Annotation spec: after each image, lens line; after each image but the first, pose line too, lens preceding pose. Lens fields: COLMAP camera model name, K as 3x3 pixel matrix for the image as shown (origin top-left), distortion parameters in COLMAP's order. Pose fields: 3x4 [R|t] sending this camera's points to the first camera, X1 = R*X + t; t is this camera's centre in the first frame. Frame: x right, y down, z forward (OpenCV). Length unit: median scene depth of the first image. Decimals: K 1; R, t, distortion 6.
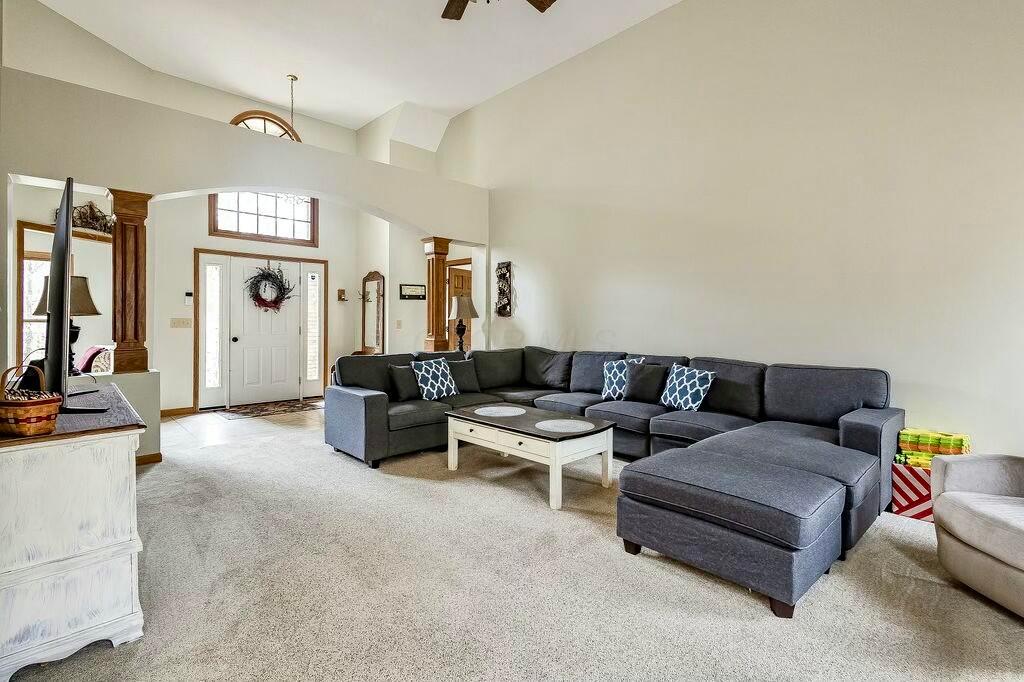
lens RADIAL K [[469.3, 0, 515.2], [0, 469.3, 324.8], [0, 0, 1]] dist [0.003367, 0.000649]
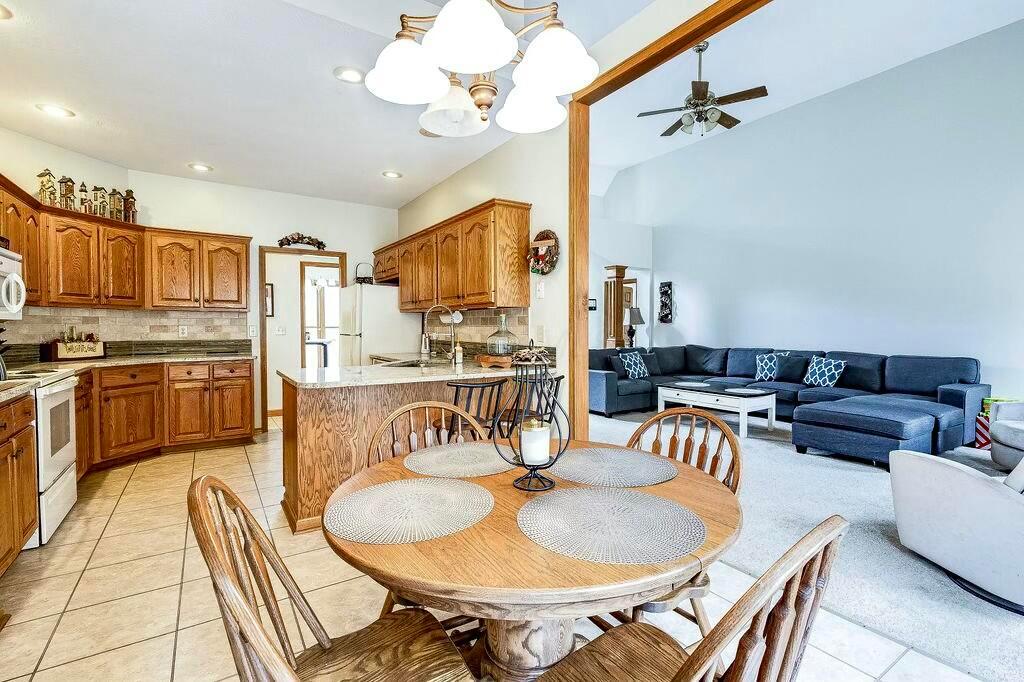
lens RADIAL K [[468.8, 0, 512.0], [0, 468.8, 341.0], [0, 0, 1]] dist [0.007682, -0.000828]
pose [[0.983048, 0.002941, -0.183323, -0.249953], [0.001715, 0.999680, 0.025235, -0.000330], [0.183338, -0.025122, 0.982729, -0.475609]]
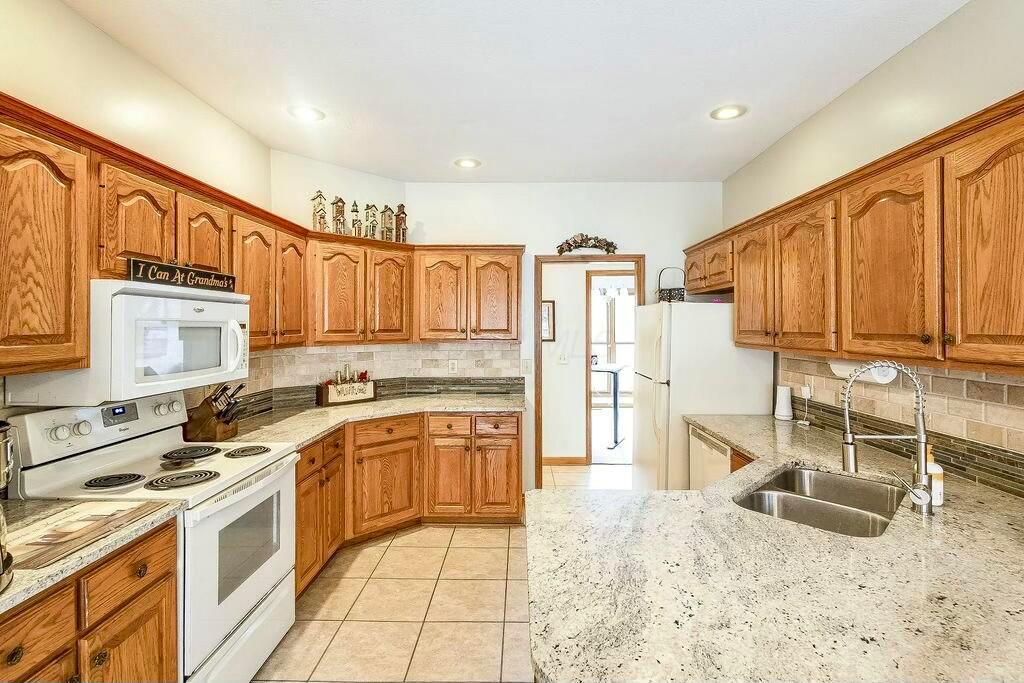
lens RADIAL K [[469.3, 0, 515.2], [0, 469.3, 325.3], [0, 0, 1]] dist [0.003367, 0.000649]
pose [[0.715096, -0.006520, -0.698996, -0.455345], [0.002391, 0.999973, -0.006882, -0.060942], [0.699022, 0.003250, 0.715093, -0.149061]]
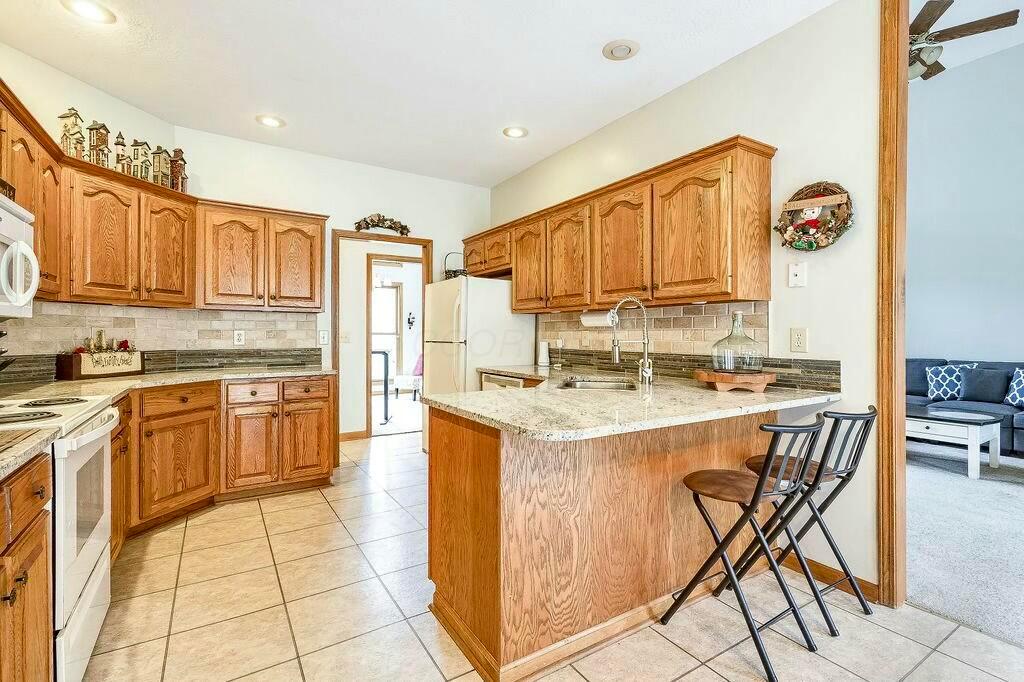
lens RADIAL K [[467.7, 0, 508.9], [0, 467.7, 337.1], [0, 0, 1]] dist [0.008727, 0.000339]
pose [[0.980384, -0.001952, -0.197086, -0.526152], [0.002112, 0.999998, 0.000599, 0.002709], [0.197085, -0.001004, 0.980386, -0.293104]]
